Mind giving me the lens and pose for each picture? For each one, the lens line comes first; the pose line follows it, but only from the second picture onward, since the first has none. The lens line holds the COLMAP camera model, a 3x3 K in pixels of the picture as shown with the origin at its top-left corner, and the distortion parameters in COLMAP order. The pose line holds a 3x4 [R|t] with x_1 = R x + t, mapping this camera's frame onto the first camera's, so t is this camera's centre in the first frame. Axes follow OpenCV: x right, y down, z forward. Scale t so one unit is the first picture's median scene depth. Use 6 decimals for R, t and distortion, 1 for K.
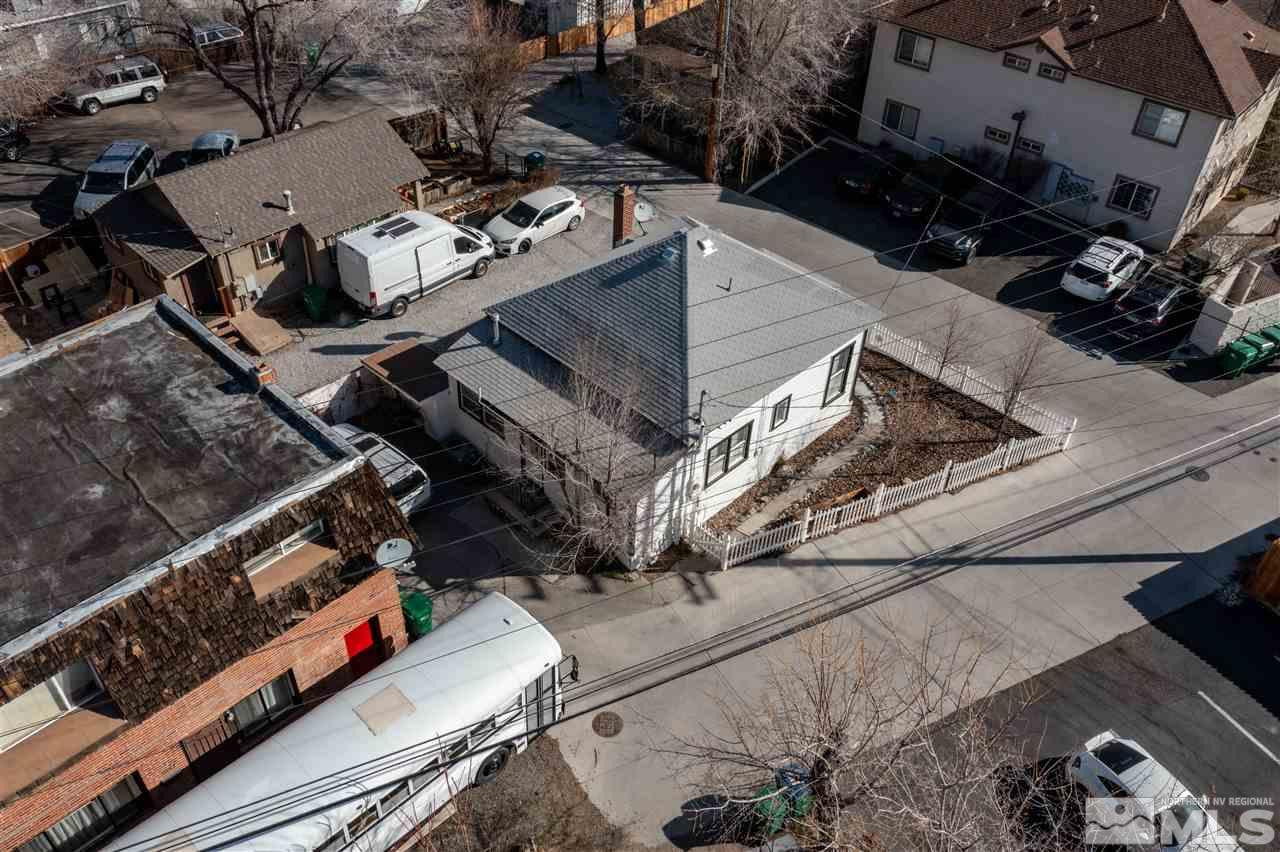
lens RADIAL K [[1016.5, 0, 638.2], [0, 1016.5, 418.9], [0, 0, 1]] dist [-0.009945, -0.004513]
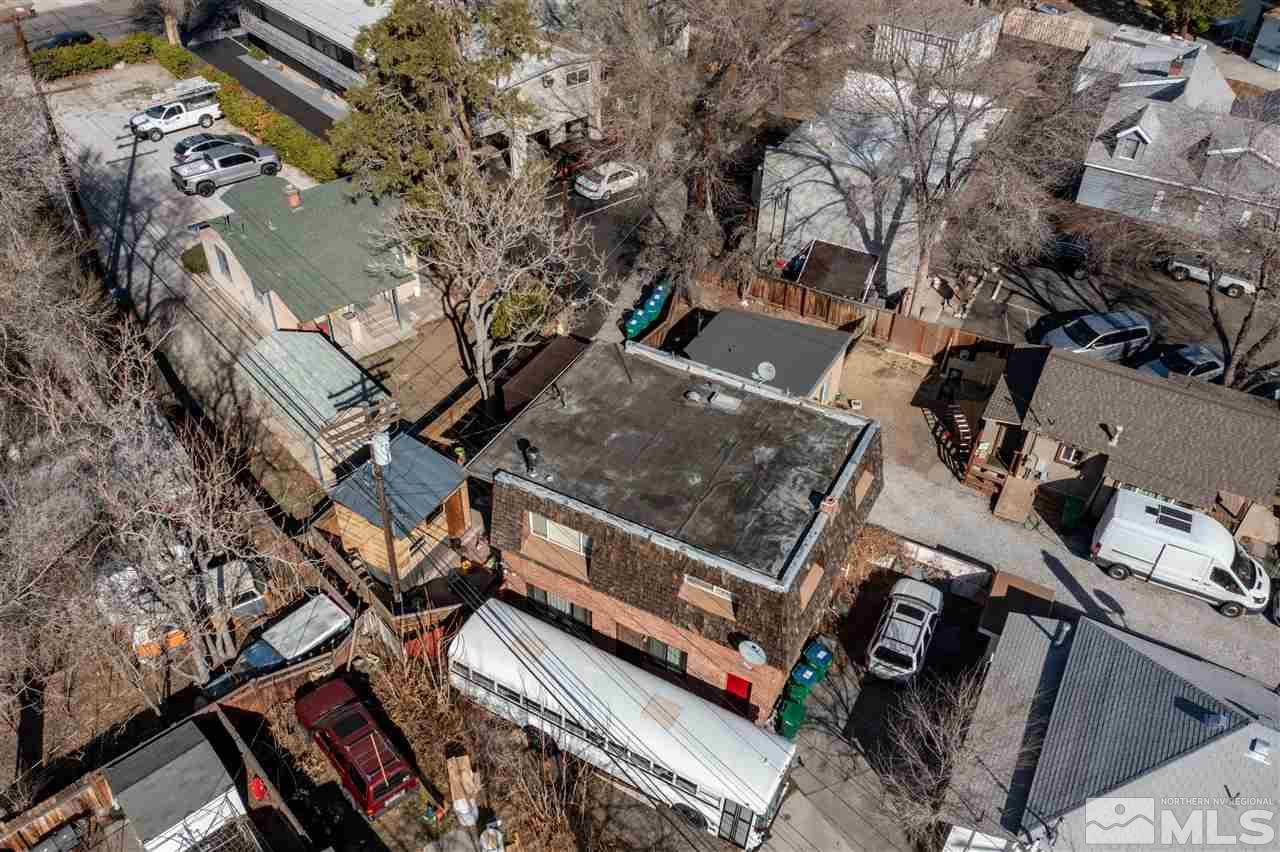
lens RADIAL K [[1016.5, 0, 638.2], [0, 1016.5, 418.9], [0, 0, 1]] dist [-0.009945, -0.004513]
pose [[0.262267, 0.585188, -0.767314, 0.350846], [-0.619412, 0.711810, 0.331143, -0.270435], [0.739963, 0.388436, 0.549156, 0.010809]]
